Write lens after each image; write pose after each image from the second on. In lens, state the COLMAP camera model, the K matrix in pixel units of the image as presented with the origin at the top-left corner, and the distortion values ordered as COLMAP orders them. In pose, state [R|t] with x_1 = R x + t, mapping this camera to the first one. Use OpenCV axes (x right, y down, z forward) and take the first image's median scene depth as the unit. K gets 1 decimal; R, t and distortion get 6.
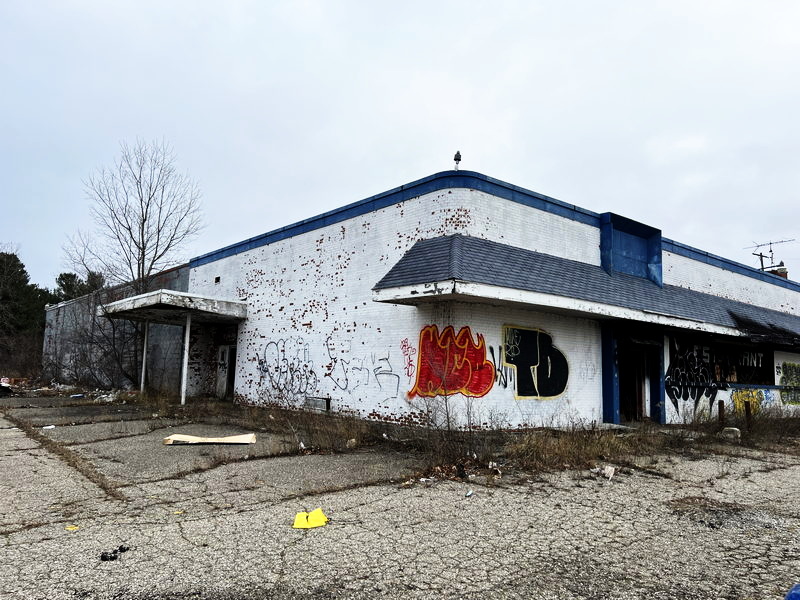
lens RADIAL K [[603.4, 0, 400.0], [0, 603.4, 300.0], [0, 0, 1]] dist [0.094480, -0.128748]
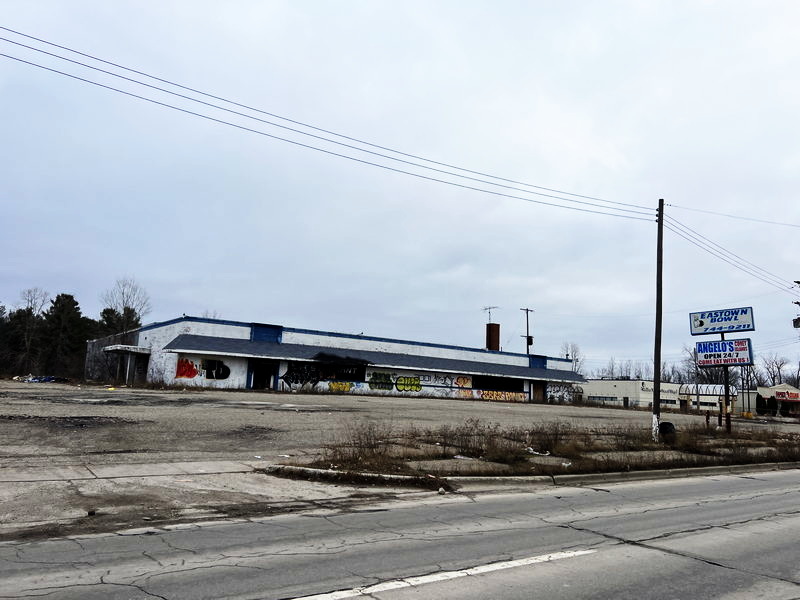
lens RADIAL K [[603.4, 0, 400.0], [0, 603.4, 300.0], [0, 0, 1]] dist [0.094480, -0.128748]
pose [[0.997672, 0.004048, -0.068071, 1.408971], [-0.006270, 0.999453, -0.032461, -0.173957], [0.067903, 0.032812, 0.997152, -2.245112]]
